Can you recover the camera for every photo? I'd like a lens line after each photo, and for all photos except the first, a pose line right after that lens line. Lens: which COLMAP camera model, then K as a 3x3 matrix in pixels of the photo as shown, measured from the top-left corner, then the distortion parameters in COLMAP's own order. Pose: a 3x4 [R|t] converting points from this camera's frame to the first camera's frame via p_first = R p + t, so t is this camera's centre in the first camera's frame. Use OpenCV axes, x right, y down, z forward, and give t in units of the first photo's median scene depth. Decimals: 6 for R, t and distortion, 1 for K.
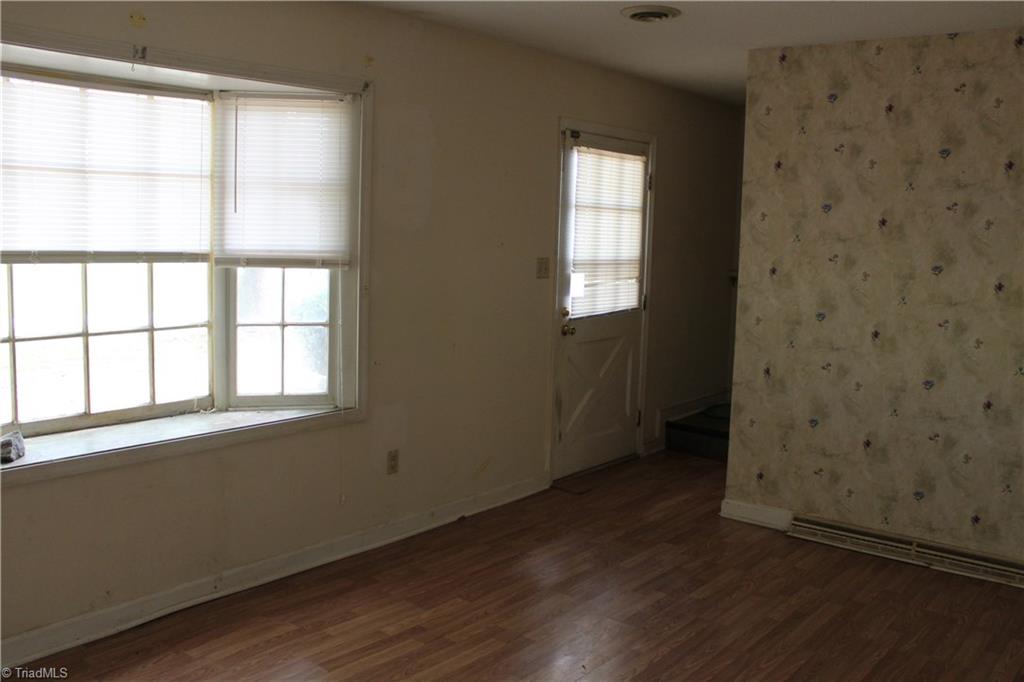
lens RADIAL K [[956.5, 0, 512.0], [0, 956.5, 341.0], [0, 0, 1]] dist [-0.195115, 0.246430]
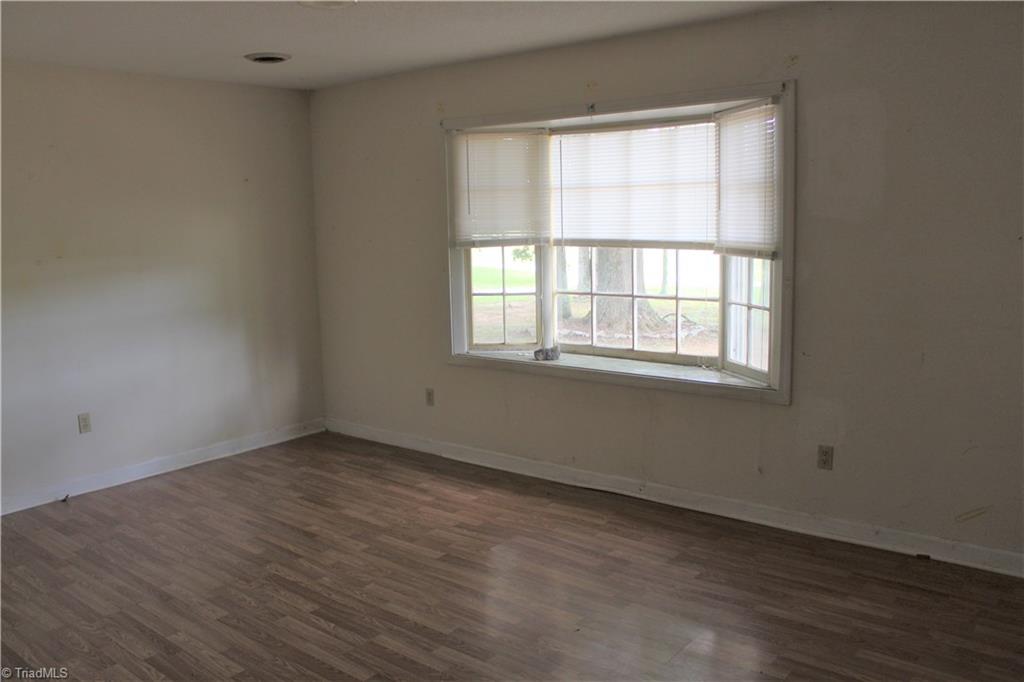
lens RADIAL K [[882.1, 0, 512.0], [0, 882.1, 341.0], [0, 0, 1]] dist [-0.071897, 0.018190]
pose [[-0.020604, 0.119058, -0.992674, 0.876966], [-0.097225, 0.987940, 0.120508, -0.080377], [0.995049, 0.098995, -0.008780, 0.760968]]
